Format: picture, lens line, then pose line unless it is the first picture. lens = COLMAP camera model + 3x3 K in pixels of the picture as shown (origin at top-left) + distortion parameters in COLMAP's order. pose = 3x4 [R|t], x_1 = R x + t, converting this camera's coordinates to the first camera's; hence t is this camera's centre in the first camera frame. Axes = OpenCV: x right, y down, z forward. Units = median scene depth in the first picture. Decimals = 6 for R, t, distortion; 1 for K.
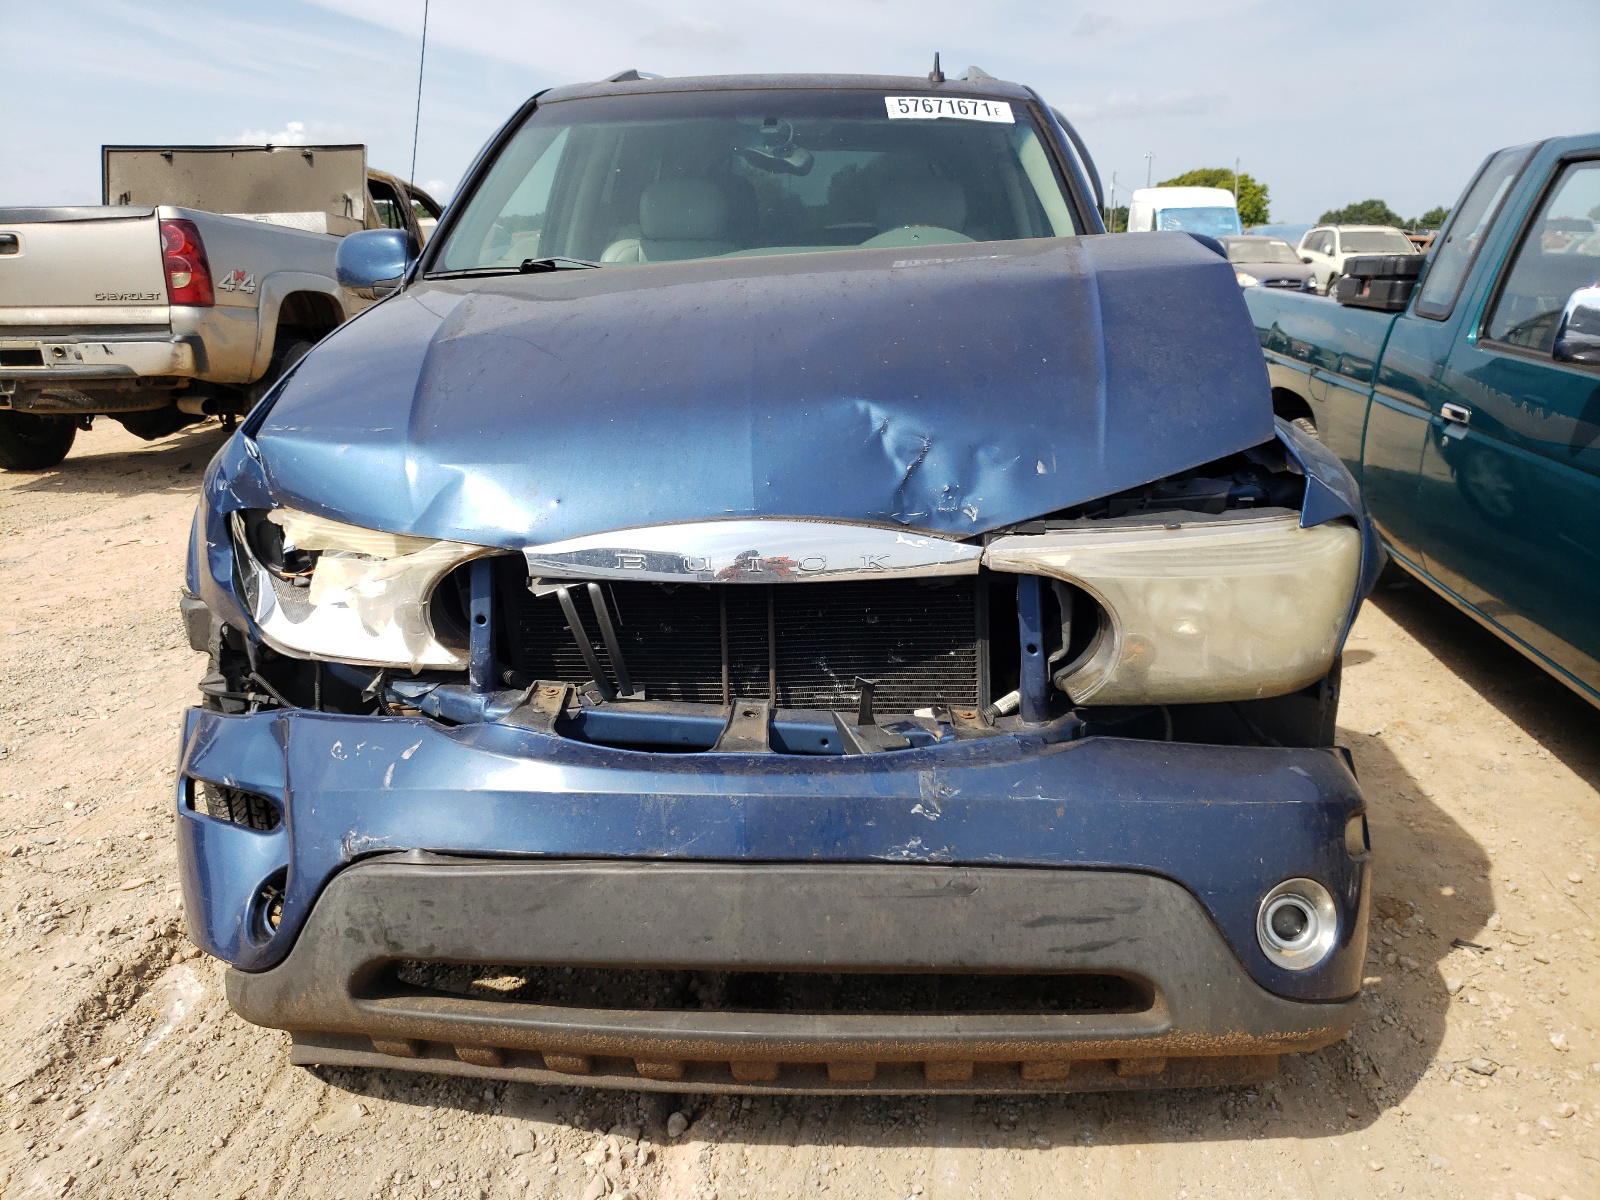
lens RADIAL K [[1262.4, 0, 797.5], [0, 1262.4, 519.7], [0, 0, 1]] dist [0.109001, -0.283082]
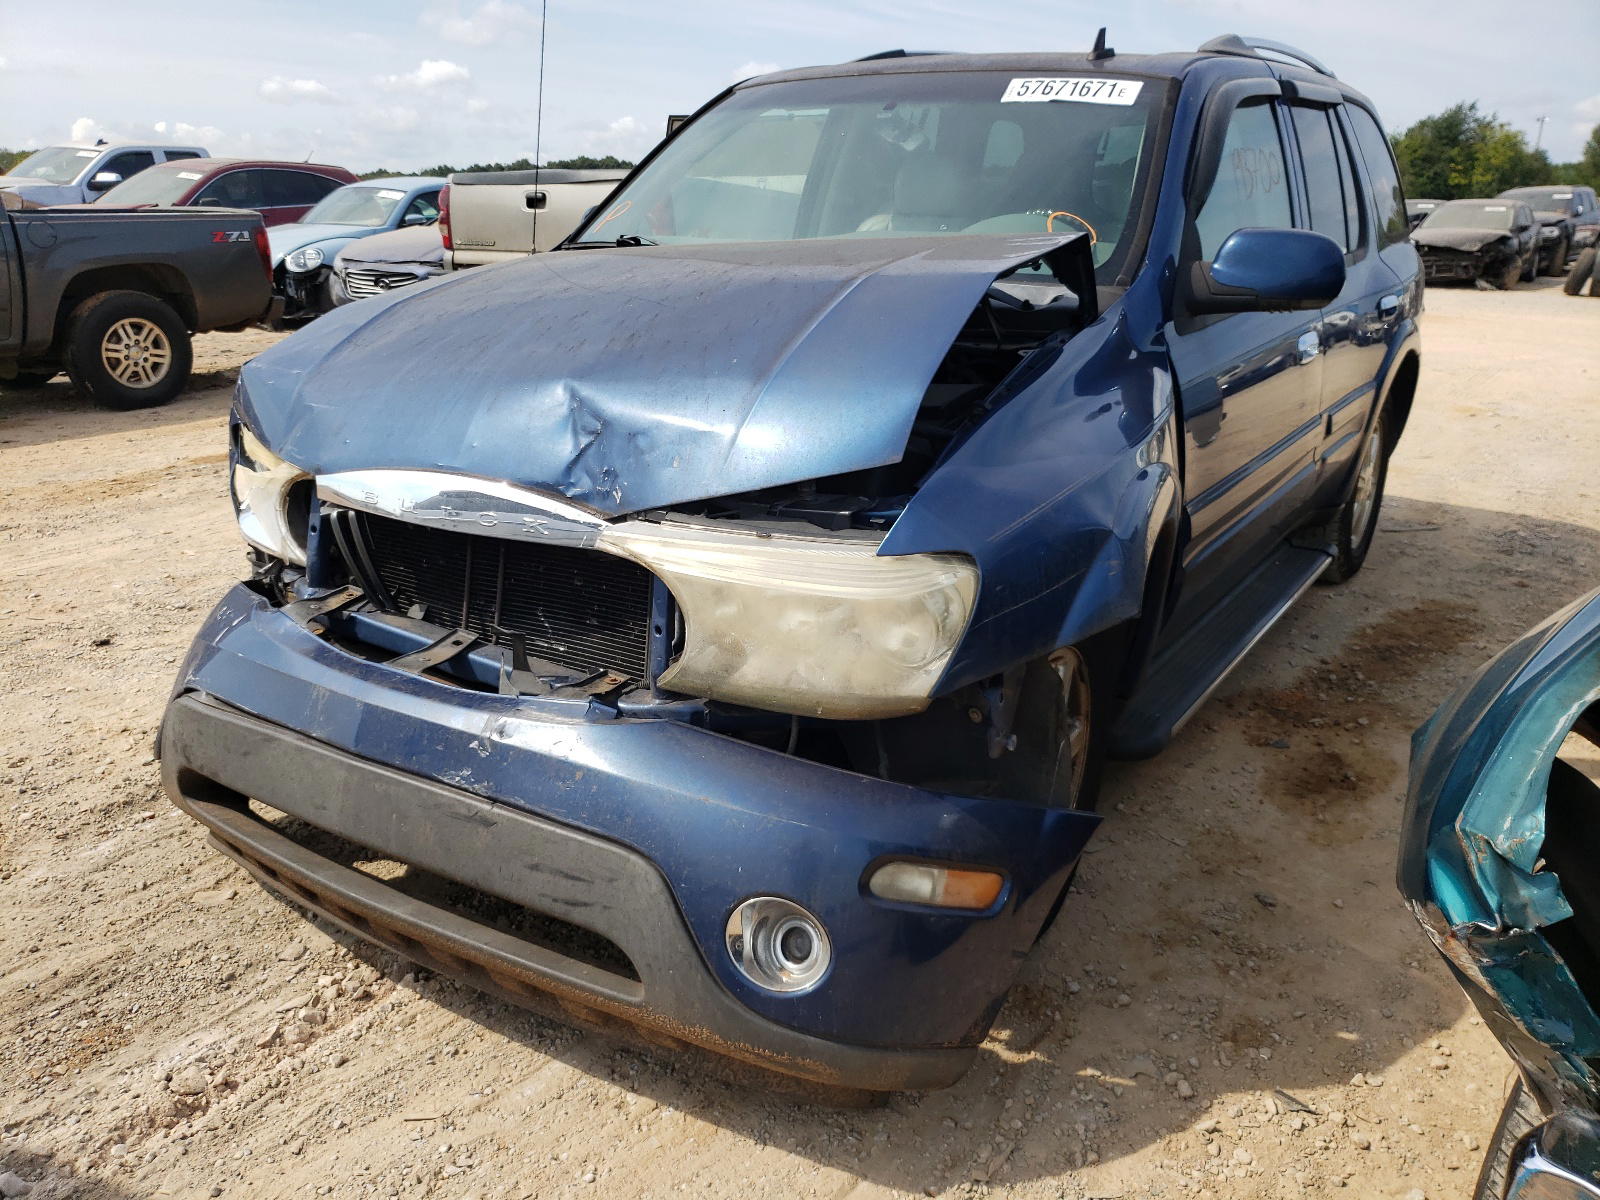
lens RADIAL K [[1262.4, 0, 797.5], [0, 1262.4, 519.7], [0, 0, 1]] dist [0.109001, -0.283082]
pose [[0.875693, 0.142366, -0.461404, 0.775730], [-0.127581, 0.989808, 0.063270, -0.072863], [0.465709, 0.003461, 0.884931, 0.118399]]
